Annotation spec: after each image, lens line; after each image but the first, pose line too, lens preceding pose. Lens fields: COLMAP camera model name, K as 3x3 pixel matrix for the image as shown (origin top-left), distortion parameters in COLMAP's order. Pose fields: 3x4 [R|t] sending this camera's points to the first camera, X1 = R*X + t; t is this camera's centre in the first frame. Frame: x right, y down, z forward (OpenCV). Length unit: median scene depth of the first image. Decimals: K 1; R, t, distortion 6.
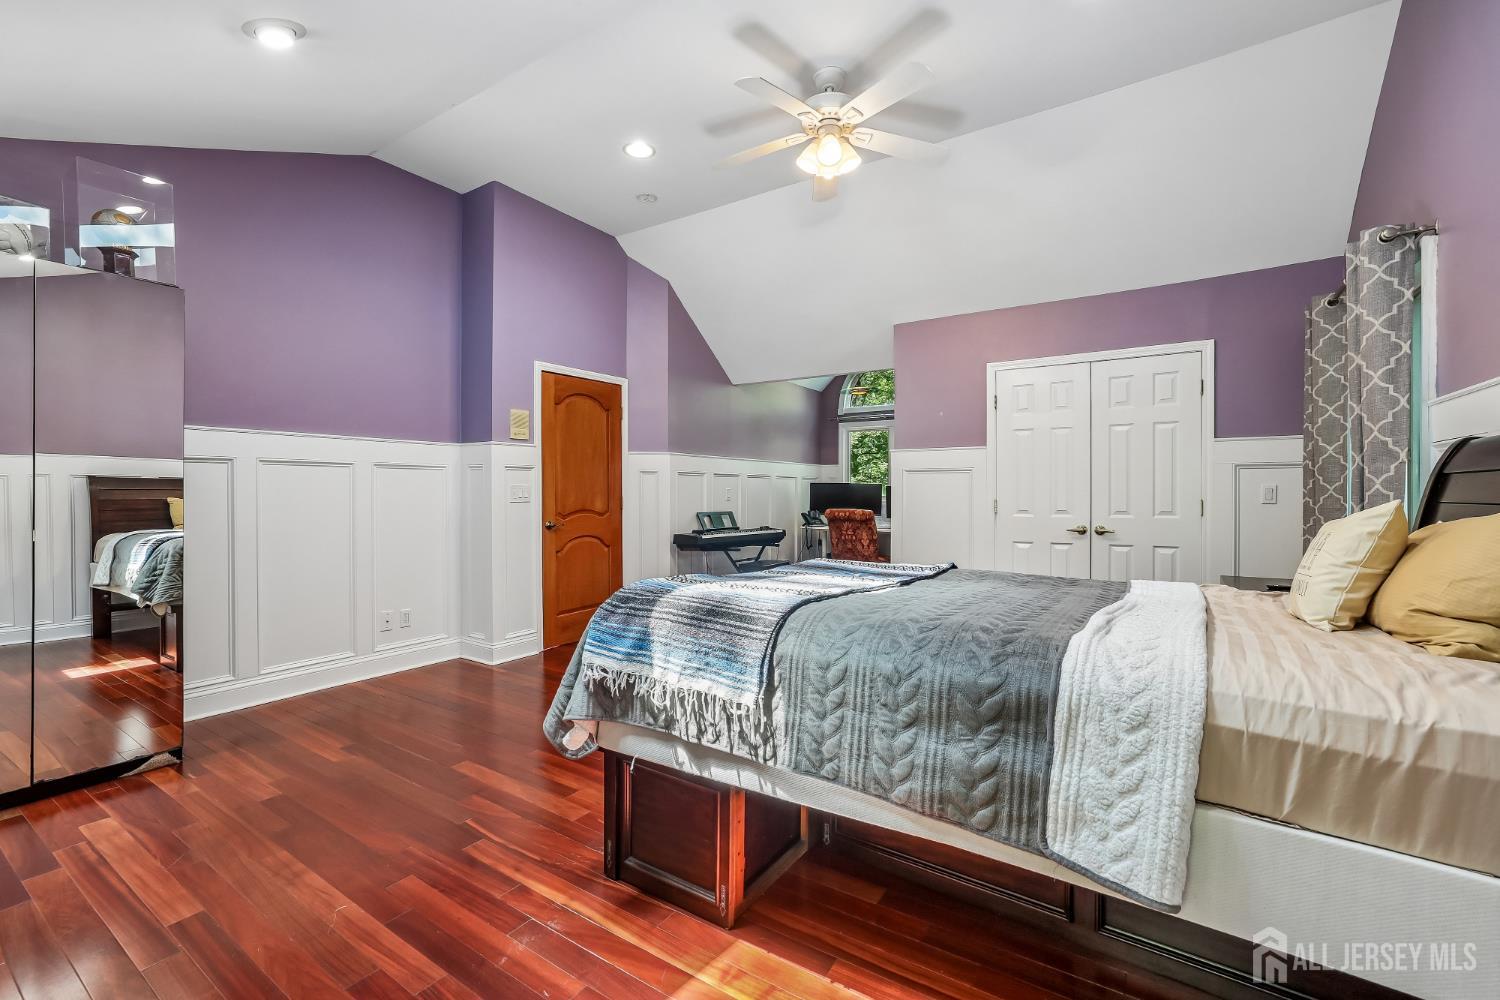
lens RADIAL K [[649.7, 0, 744.7], [0, 649.7, 489.1], [0, 0, 1]] dist [-0.037381, 0.021595]
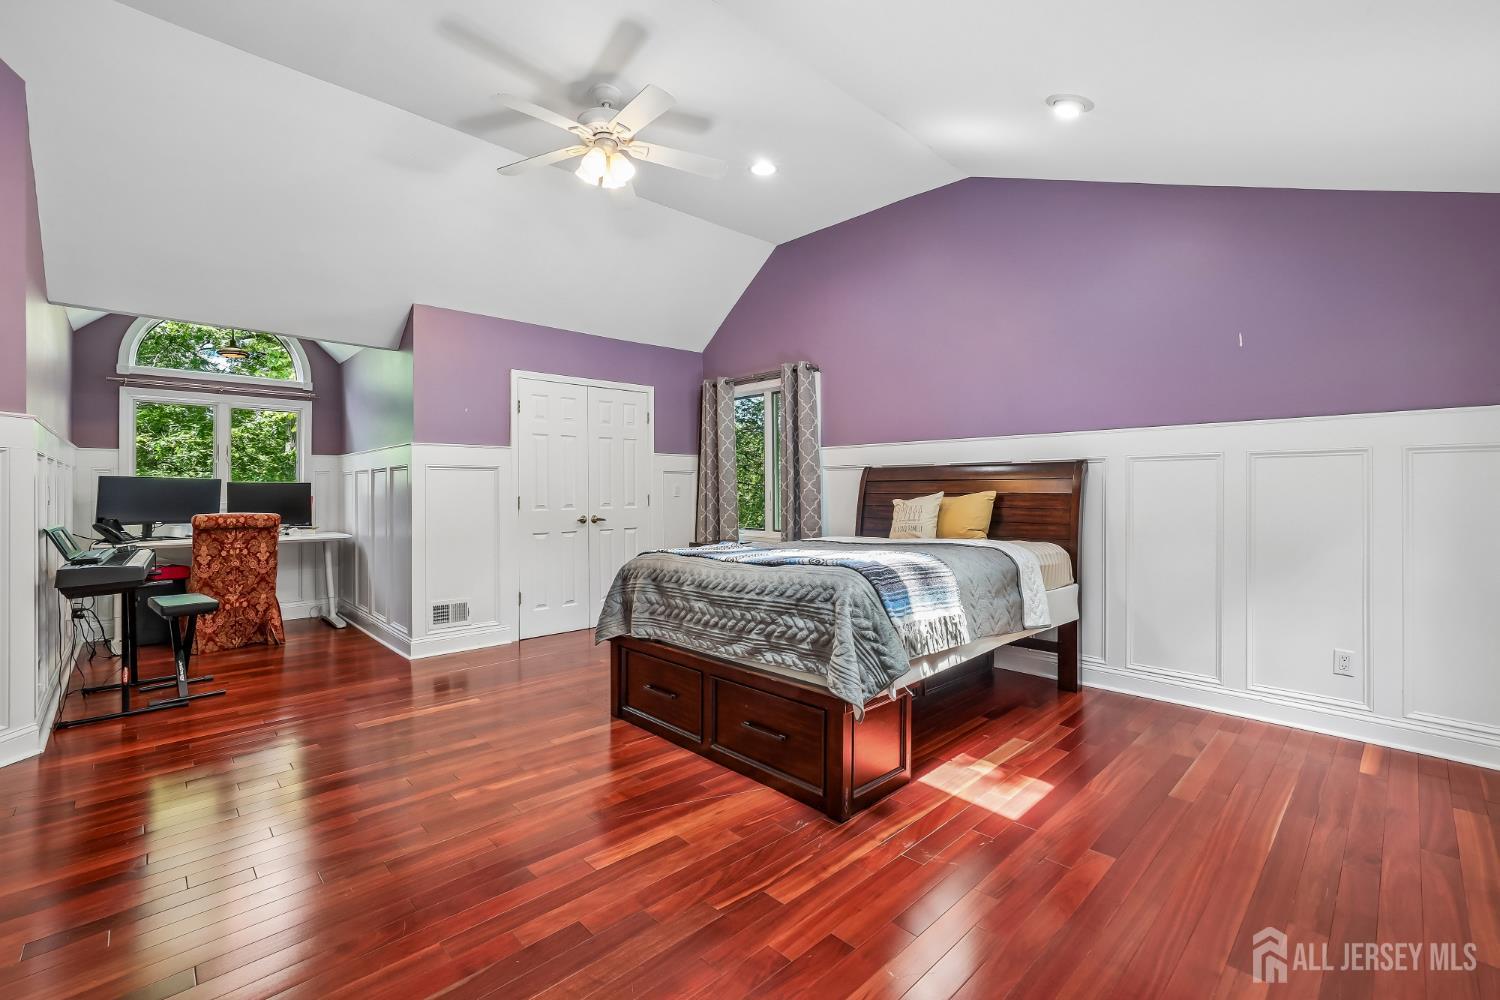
lens RADIAL K [[649.7, 0, 744.7], [0, 649.7, 489.1], [0, 0, 1]] dist [-0.037381, 0.021595]
pose [[0.215344, 0.000021, 0.976538, -0.667753], [-0.001847, 0.999998, 0.000386, 0.003374], [-0.976536, -0.001887, 0.215344, 0.448261]]
